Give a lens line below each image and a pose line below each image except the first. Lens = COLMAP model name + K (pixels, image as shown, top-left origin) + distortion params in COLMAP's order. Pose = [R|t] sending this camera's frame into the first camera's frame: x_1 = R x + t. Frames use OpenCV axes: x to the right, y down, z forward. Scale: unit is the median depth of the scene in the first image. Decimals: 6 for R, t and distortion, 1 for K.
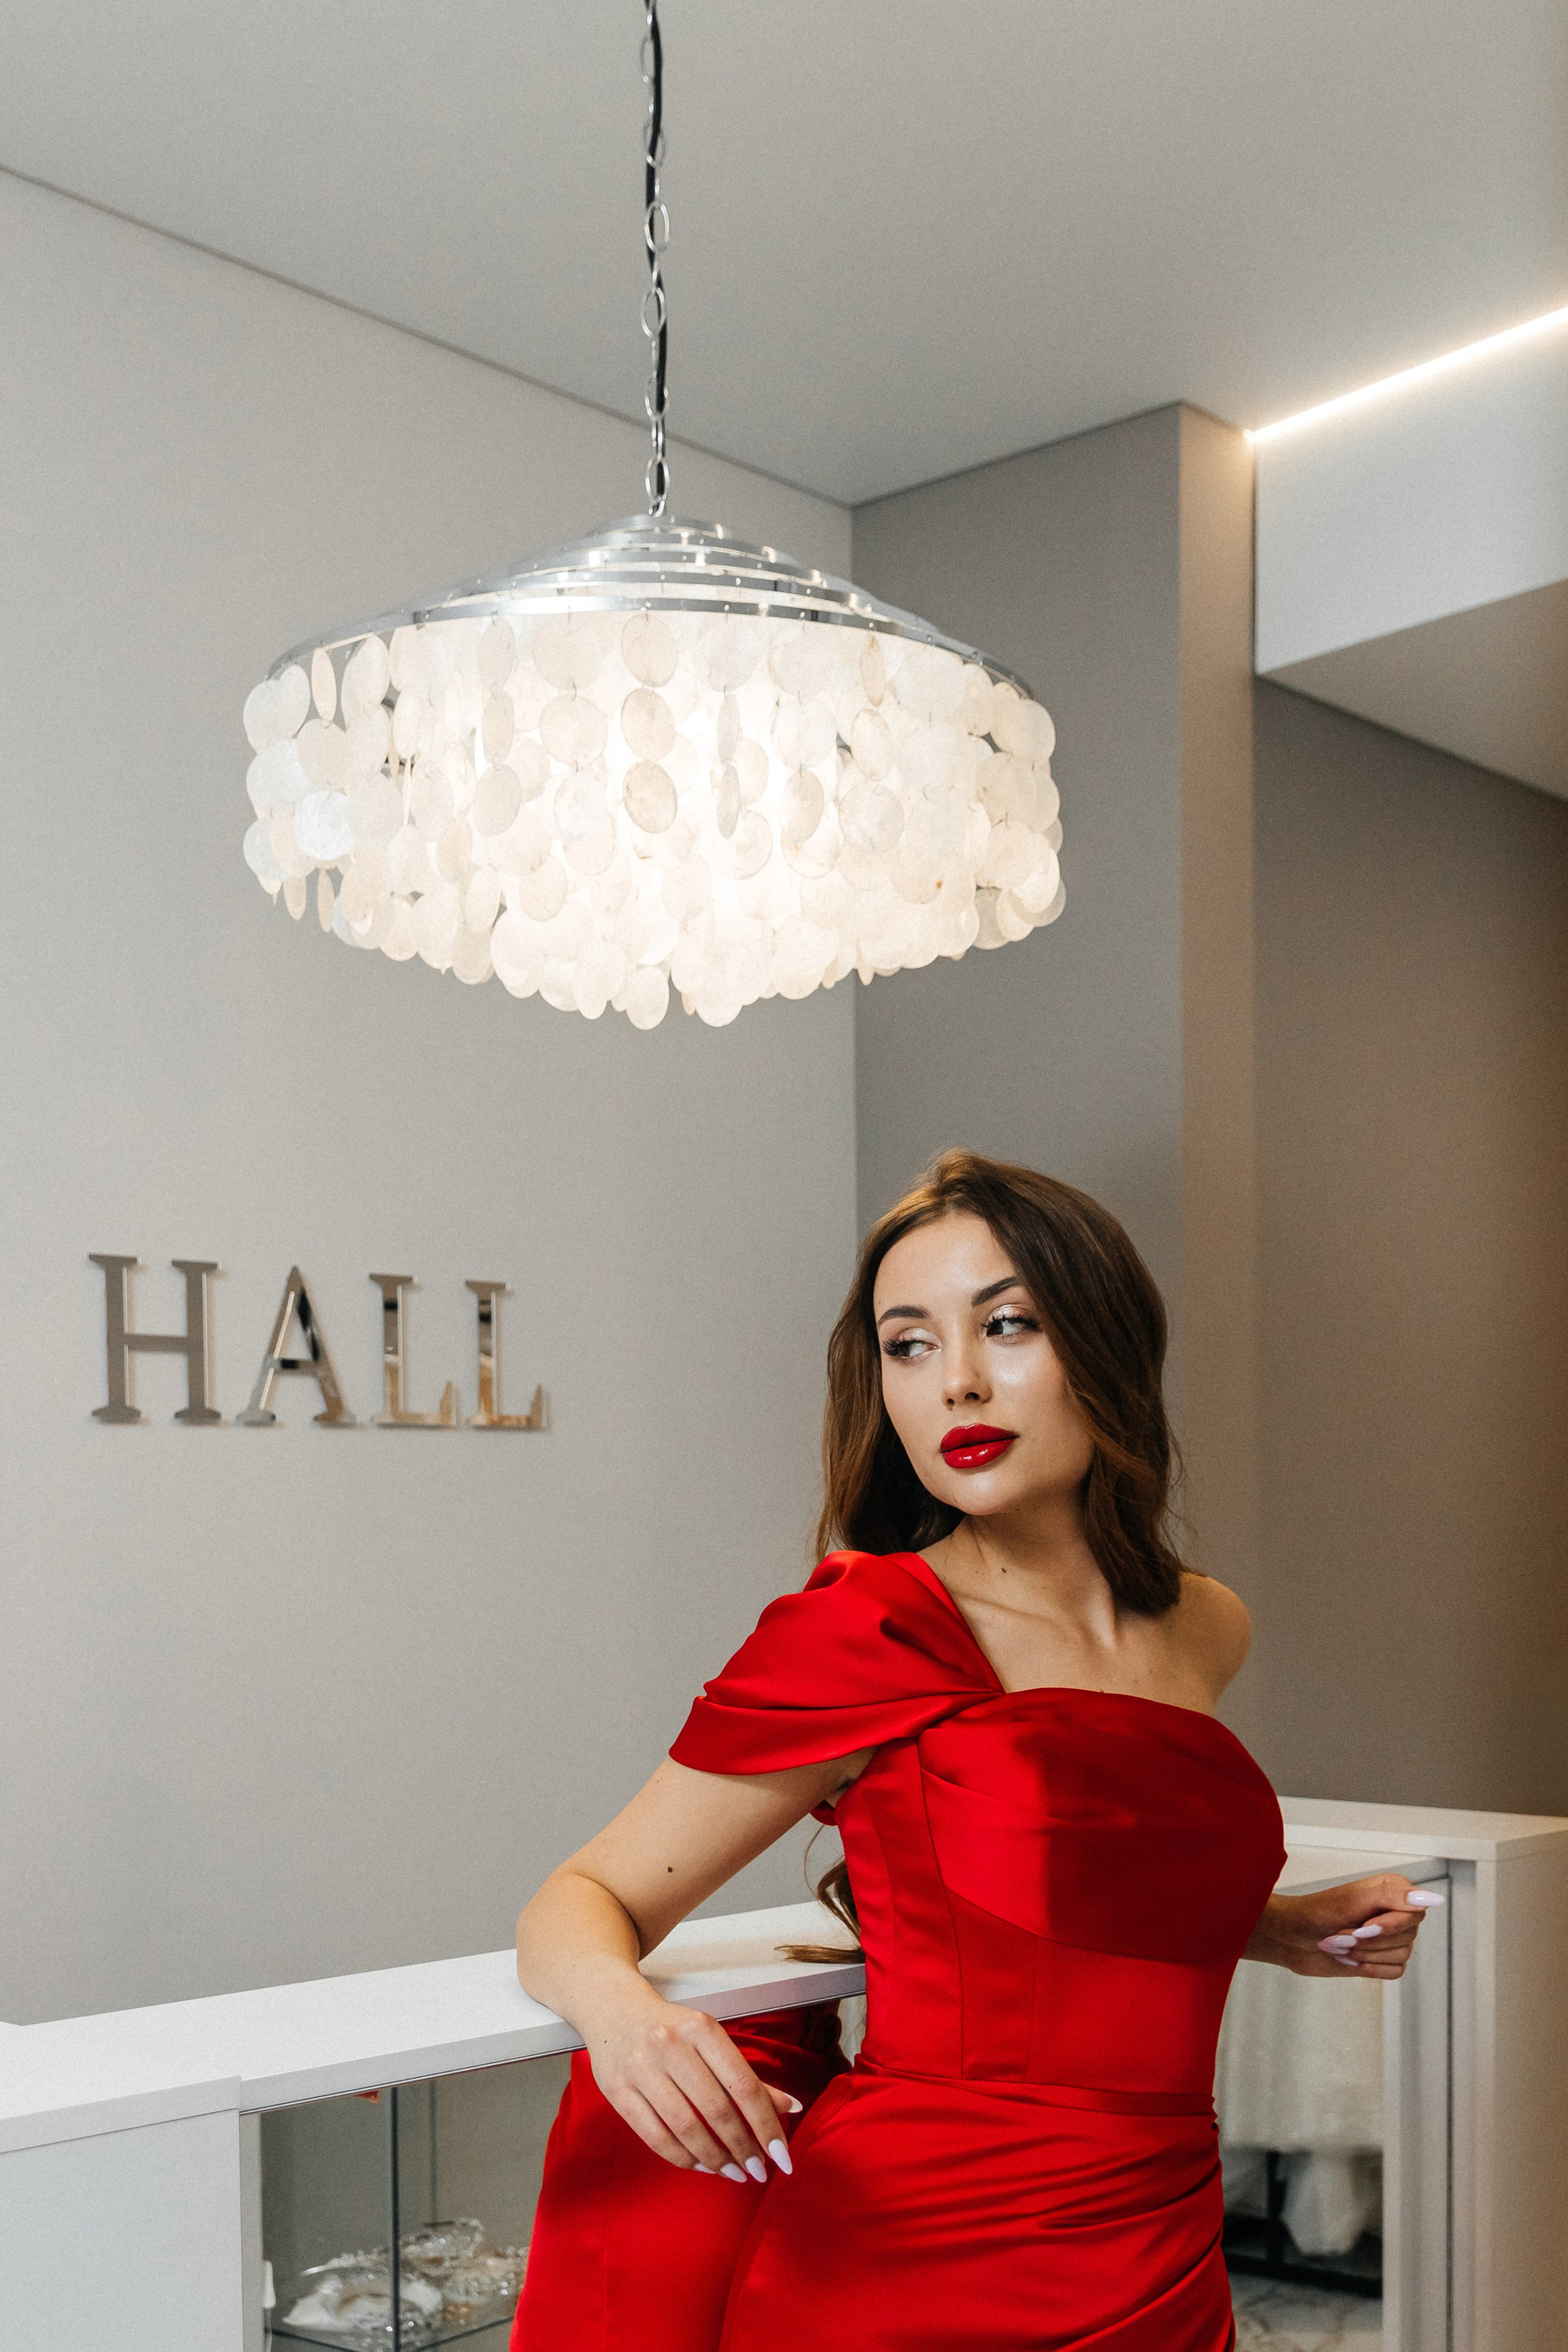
lens RADIAL K [[2879.1, 0, 781.7], [0, 2879.1, 1651.2], [0, 0, 1]] dist [-0.027933, 0.000000]
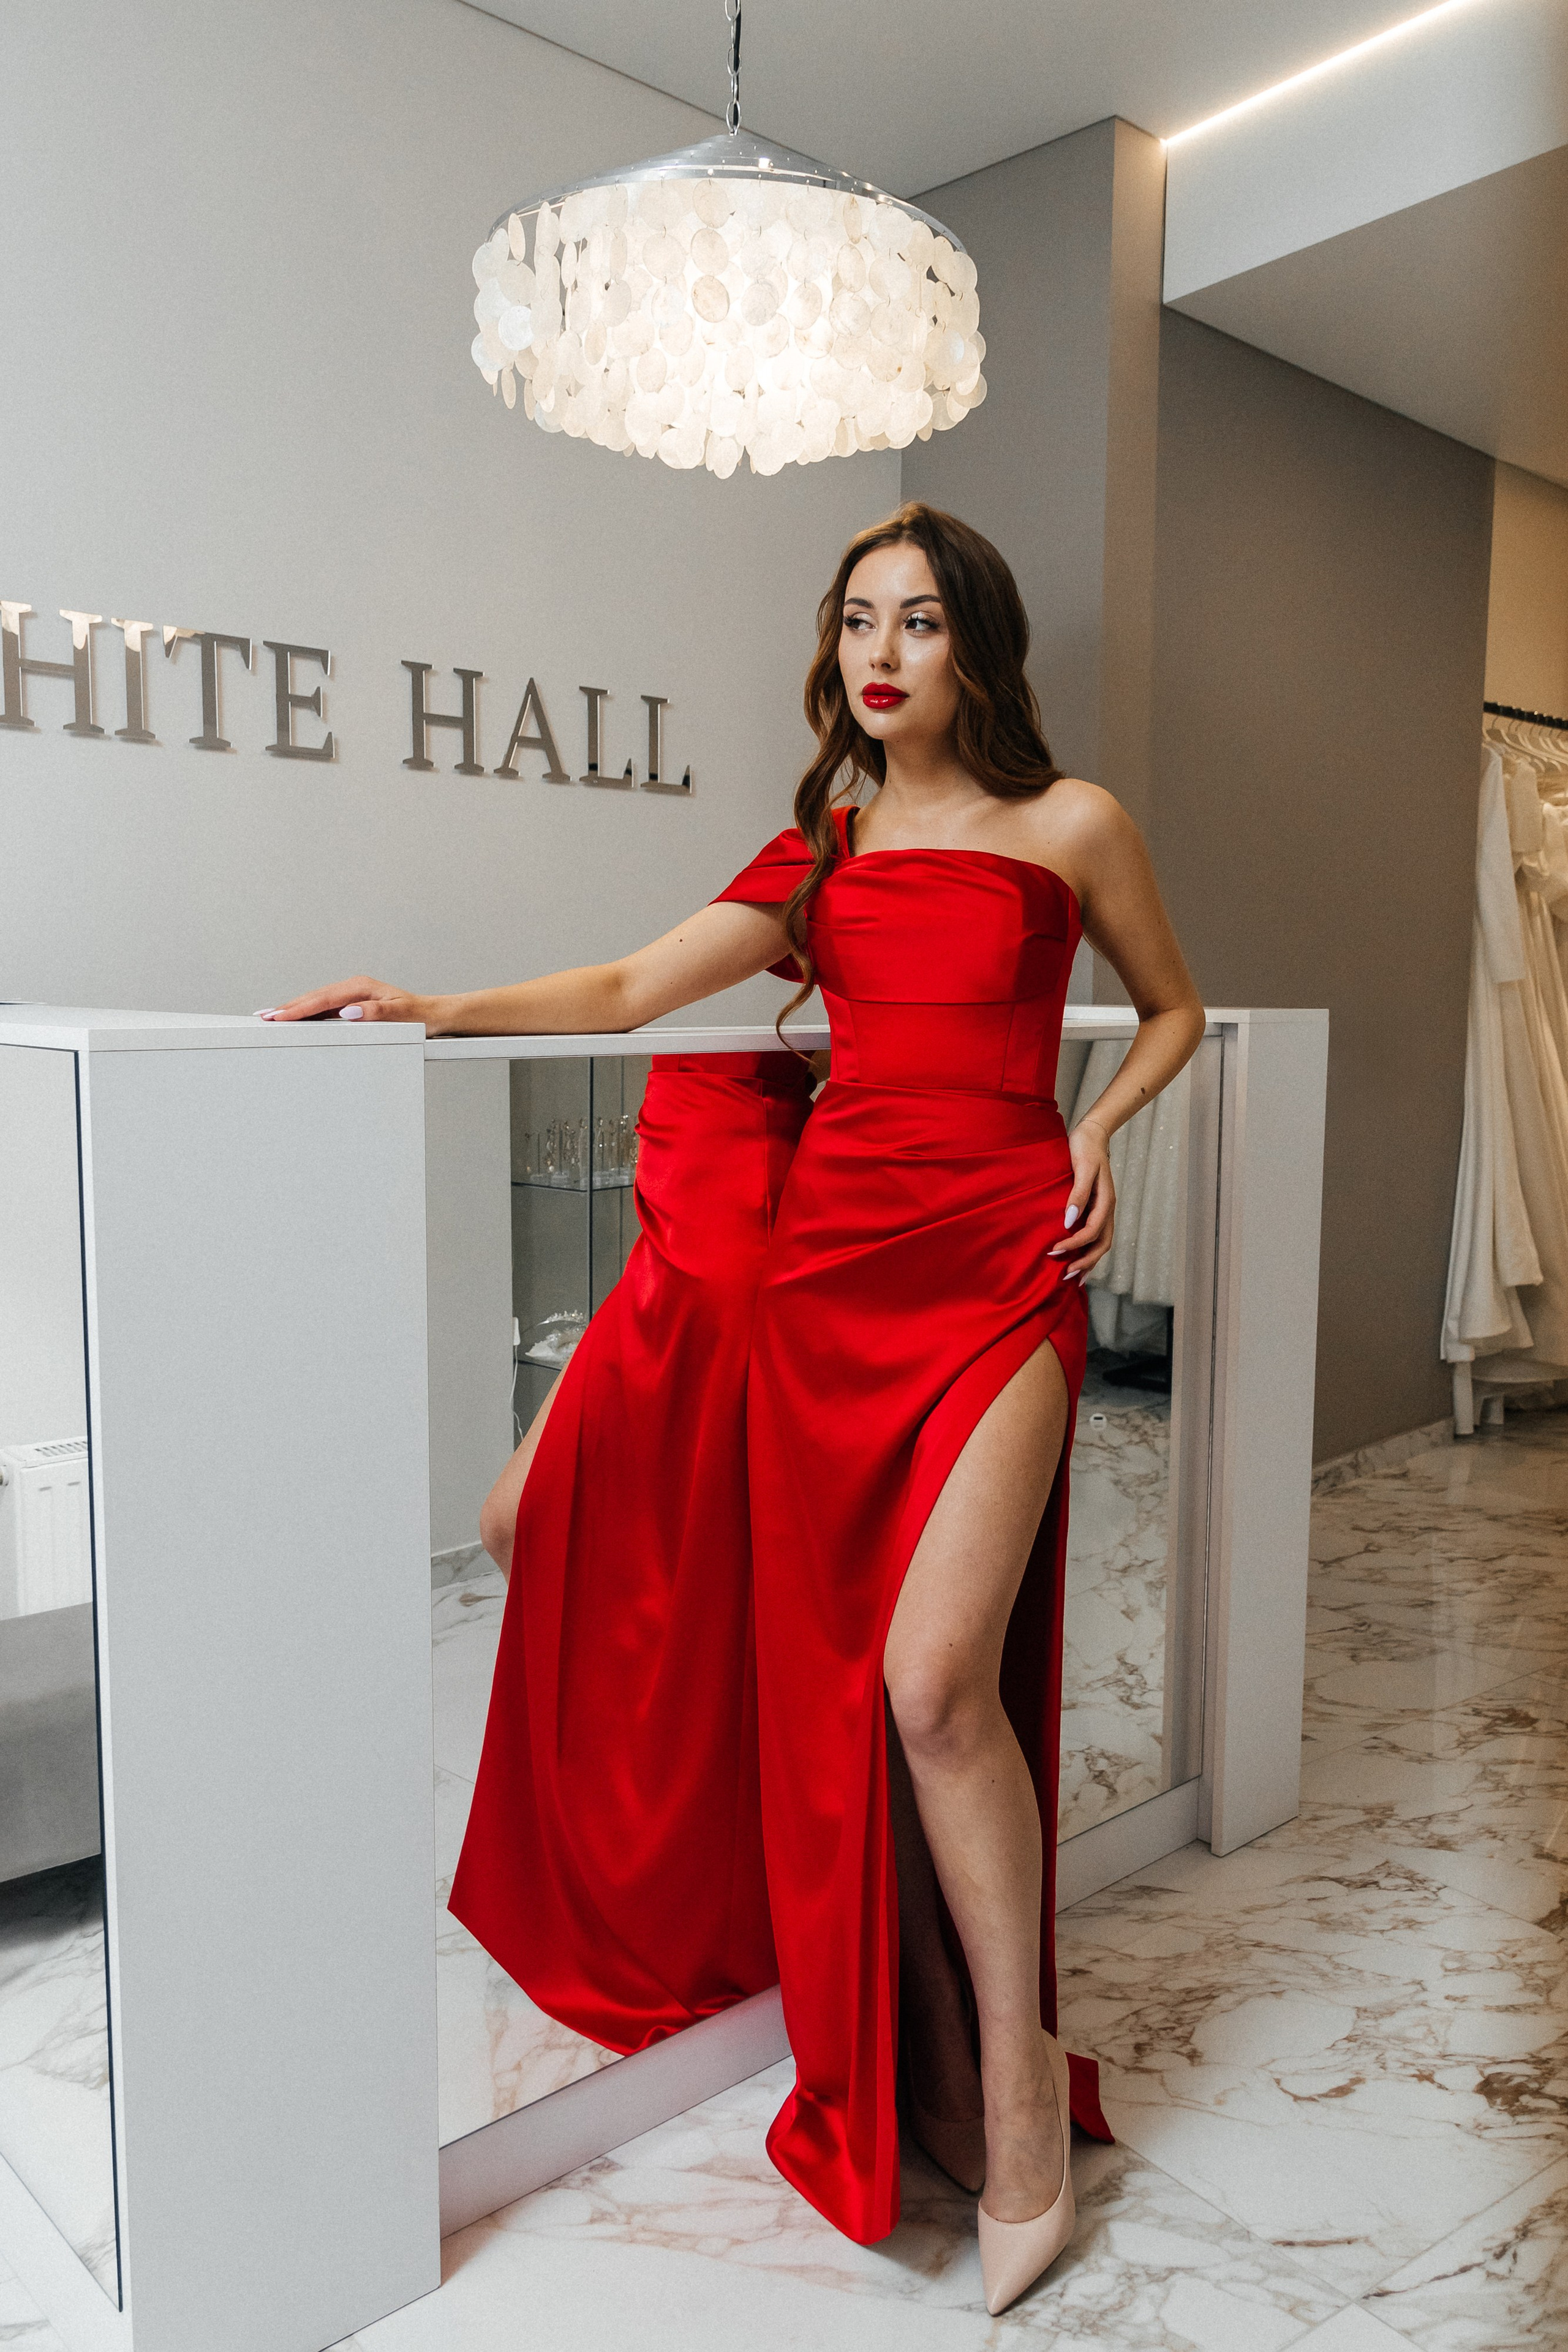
lens RADIAL K [[1872.5, 0, 779.9], [0, 1872.5, 1188.0], [0, 0, 1]] dist [0.030678, -0.043039]
pose [[0.997479, 0.022034, -0.067458, 0.054152], [-0.017920, 0.997977, 0.060995, 0.098950], [0.068666, -0.059632, 0.995856, -0.059595]]
